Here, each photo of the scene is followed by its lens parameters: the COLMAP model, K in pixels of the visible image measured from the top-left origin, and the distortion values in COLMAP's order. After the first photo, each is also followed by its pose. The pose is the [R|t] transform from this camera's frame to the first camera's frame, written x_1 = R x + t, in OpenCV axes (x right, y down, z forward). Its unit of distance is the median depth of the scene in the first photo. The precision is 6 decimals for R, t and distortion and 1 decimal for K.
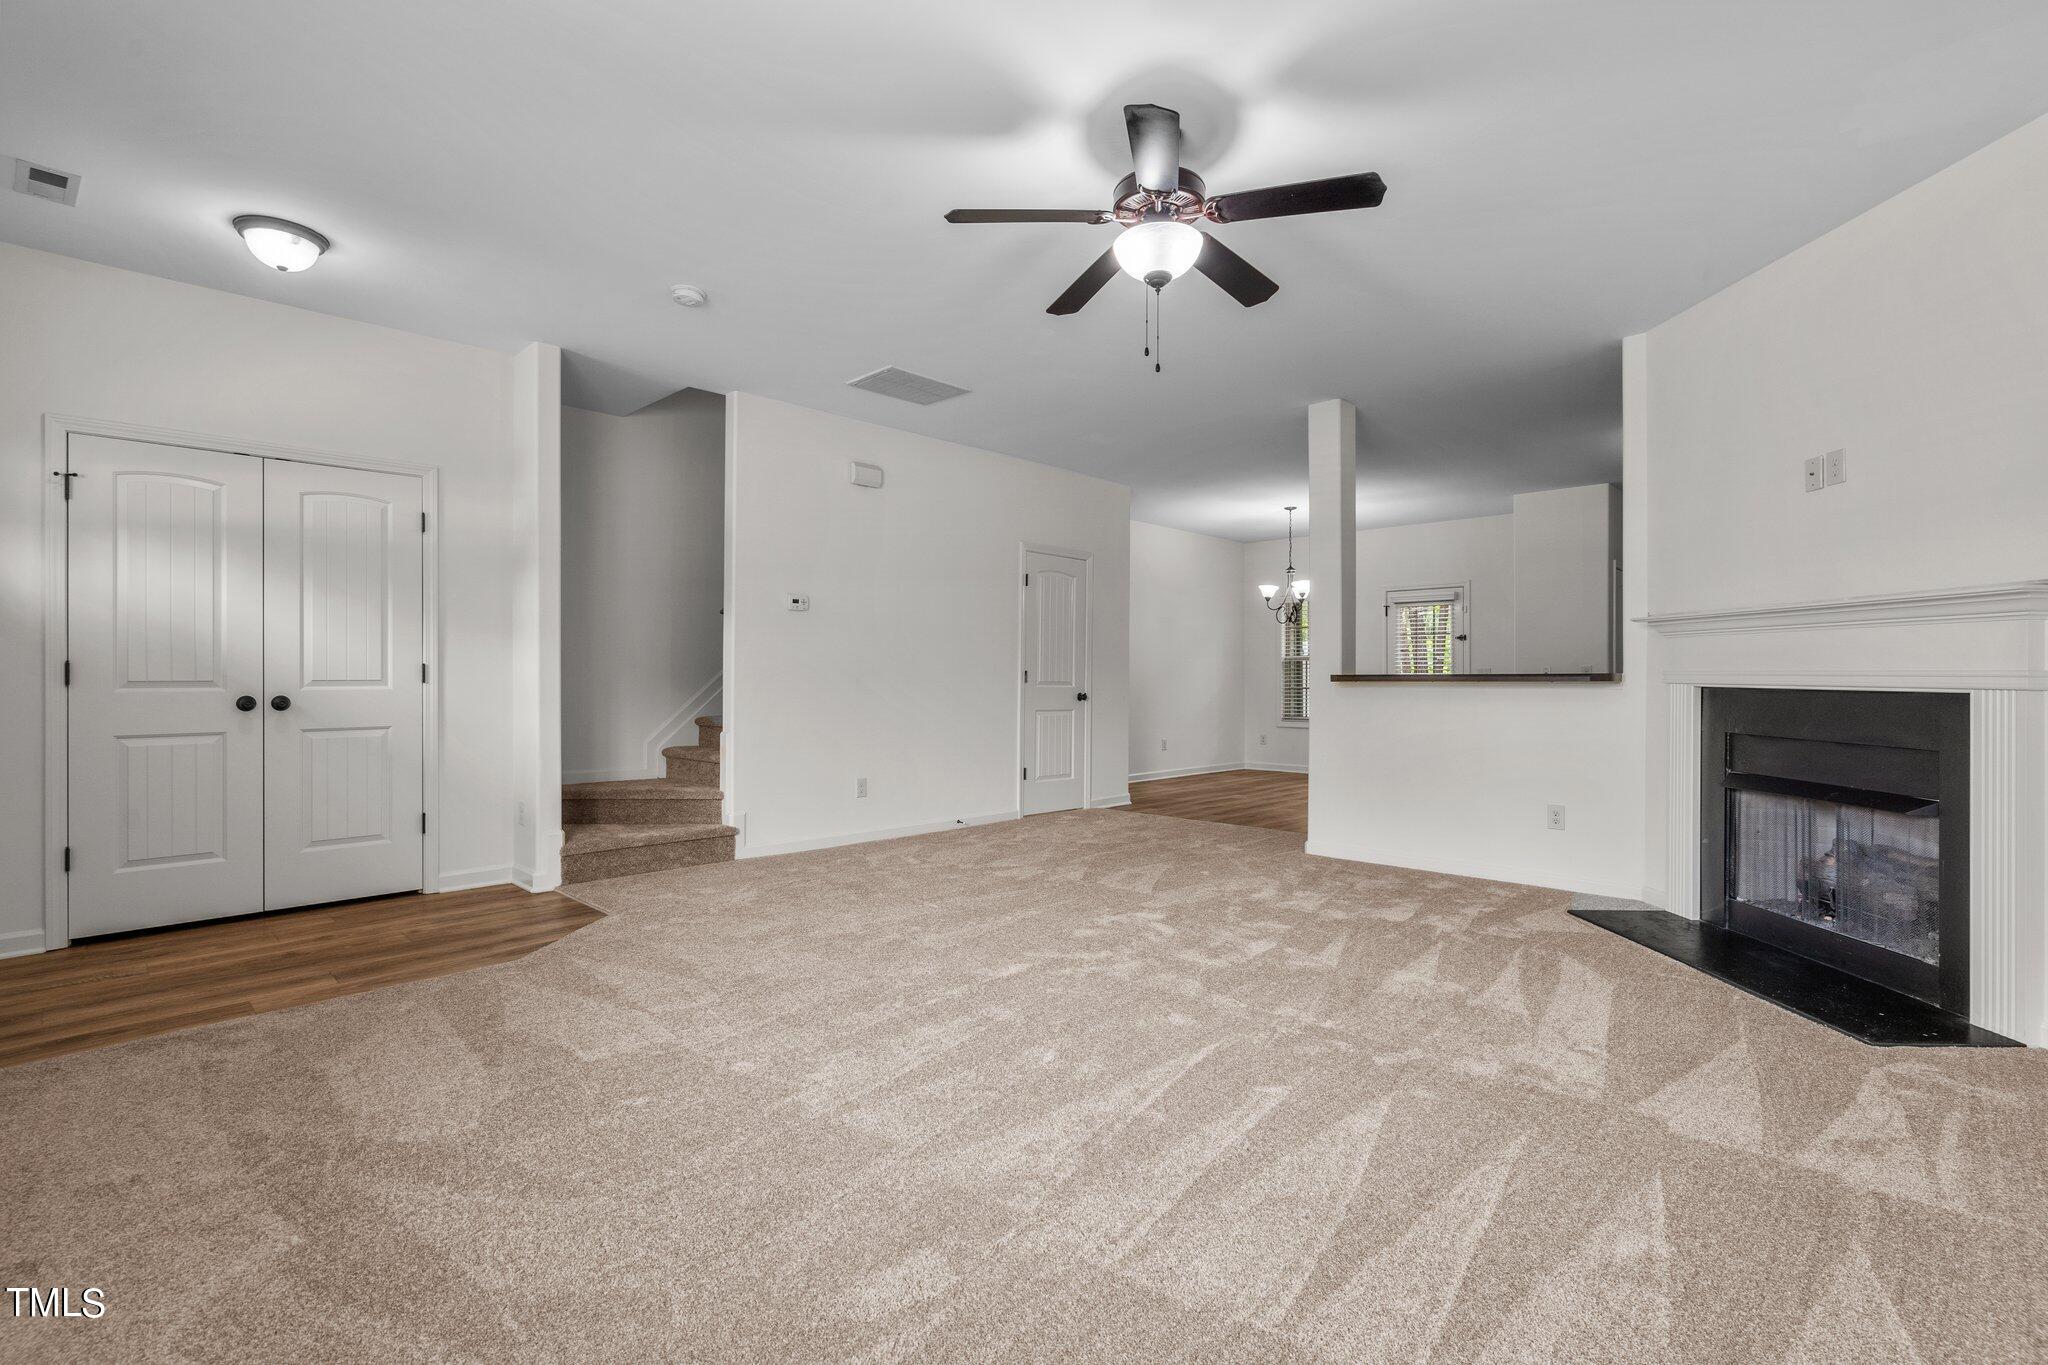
lens RADIAL K [[923.5, 0, 1024.0], [0, 923.5, 682.5], [0, 0, 1]] dist [-0.001058, -0.000088]
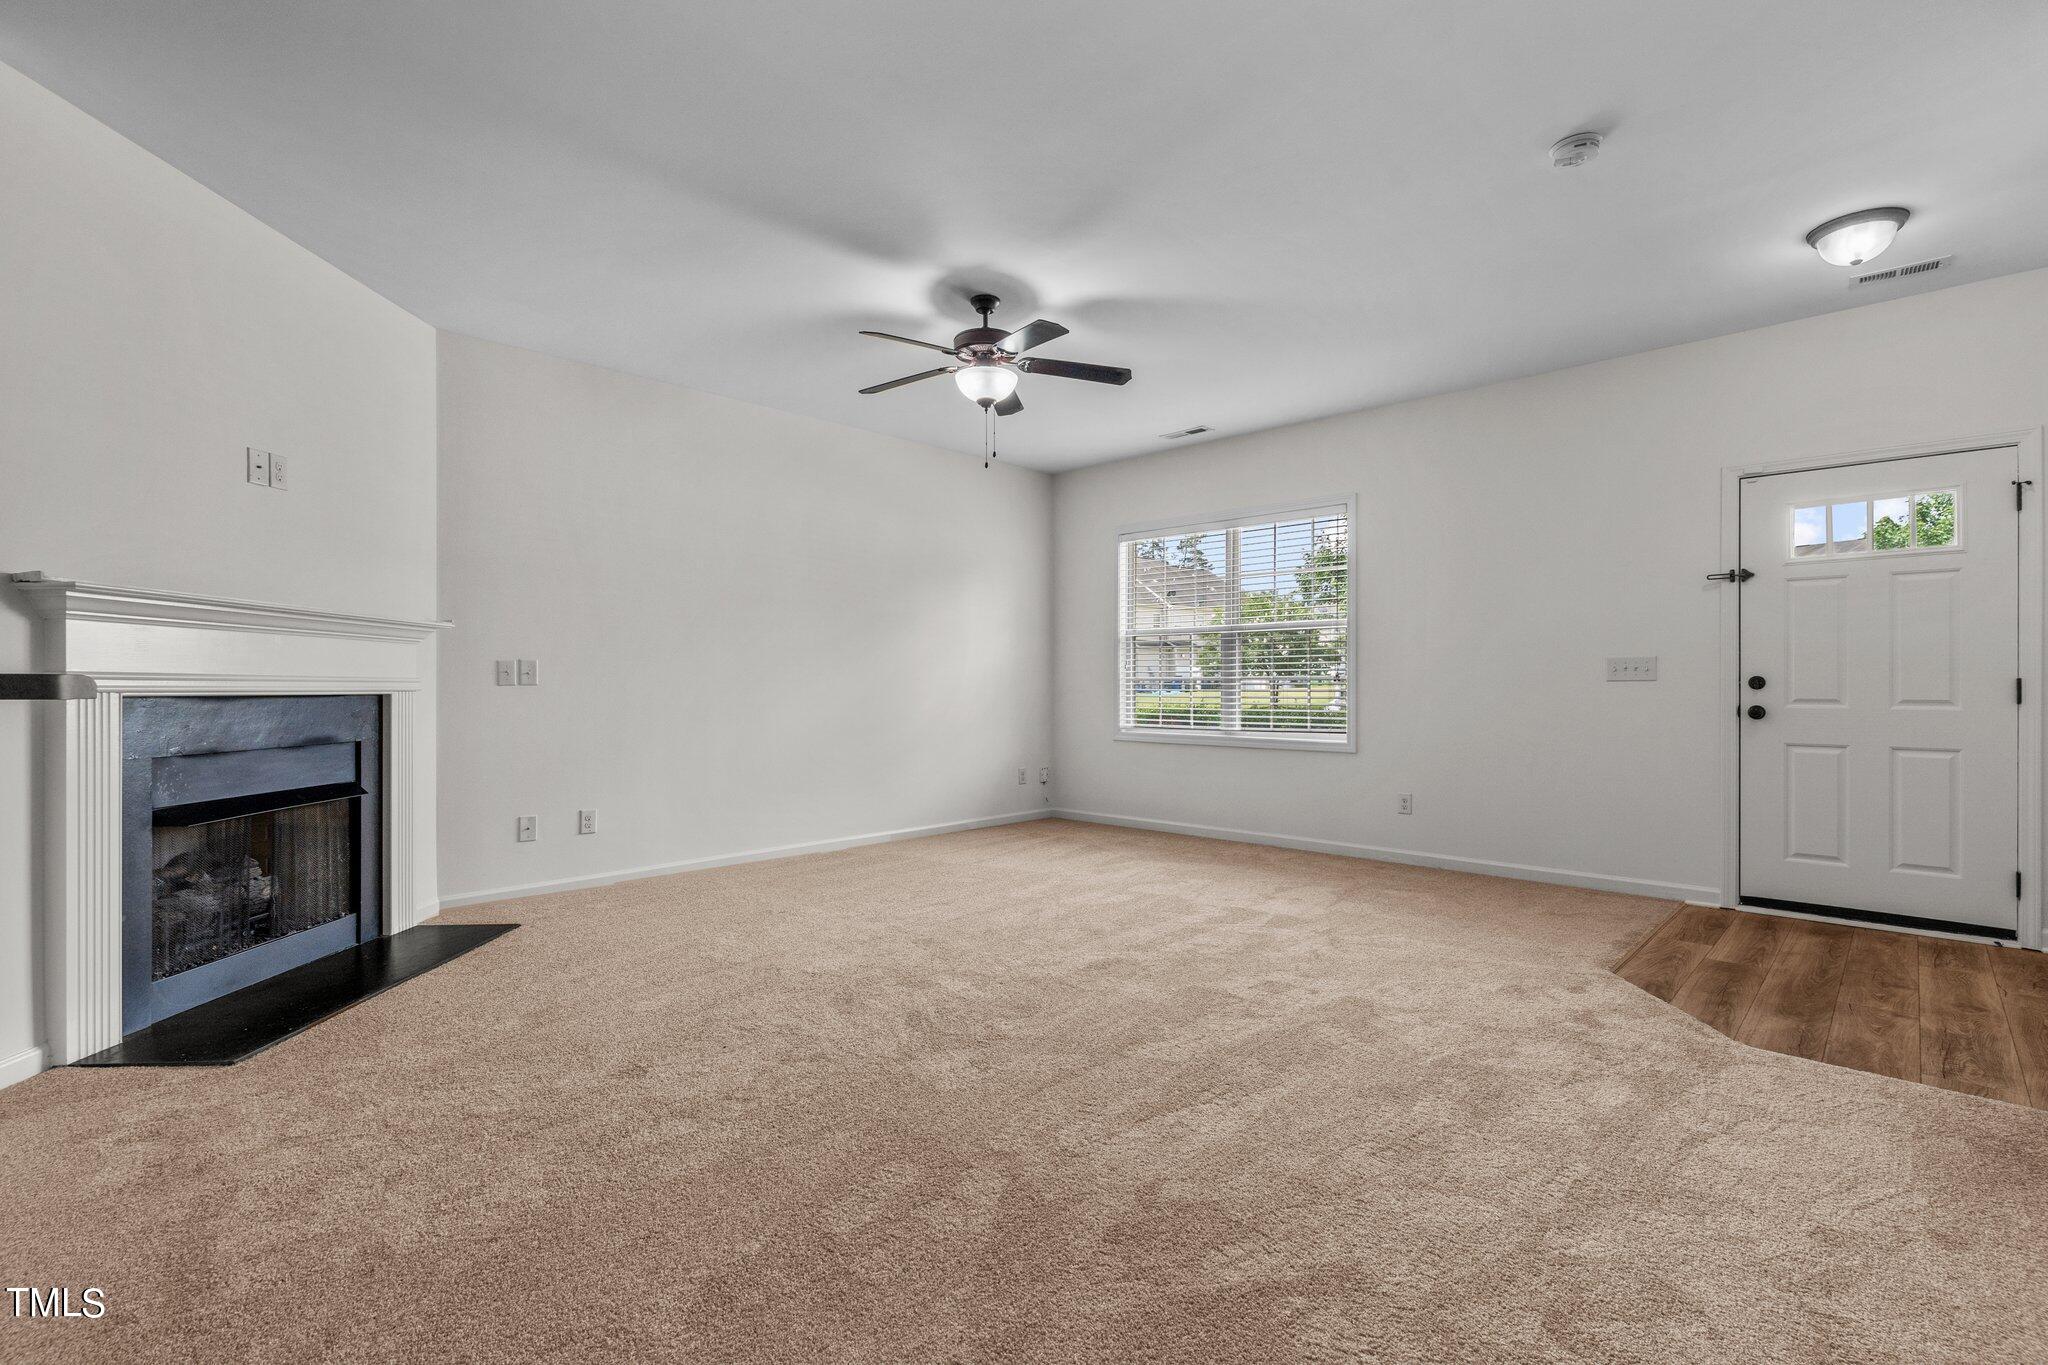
lens RADIAL K [[926.8, 0, 1029.0], [0, 926.8, 683.8], [0, 0, 1]] dist [-0.002621, 0.001564]
pose [[-0.999943, -0.003023, -0.010204, 0.081330], [-0.003088, 0.999975, 0.006354, -0.013458], [0.010185, 0.006385, -0.999928, 2.128987]]
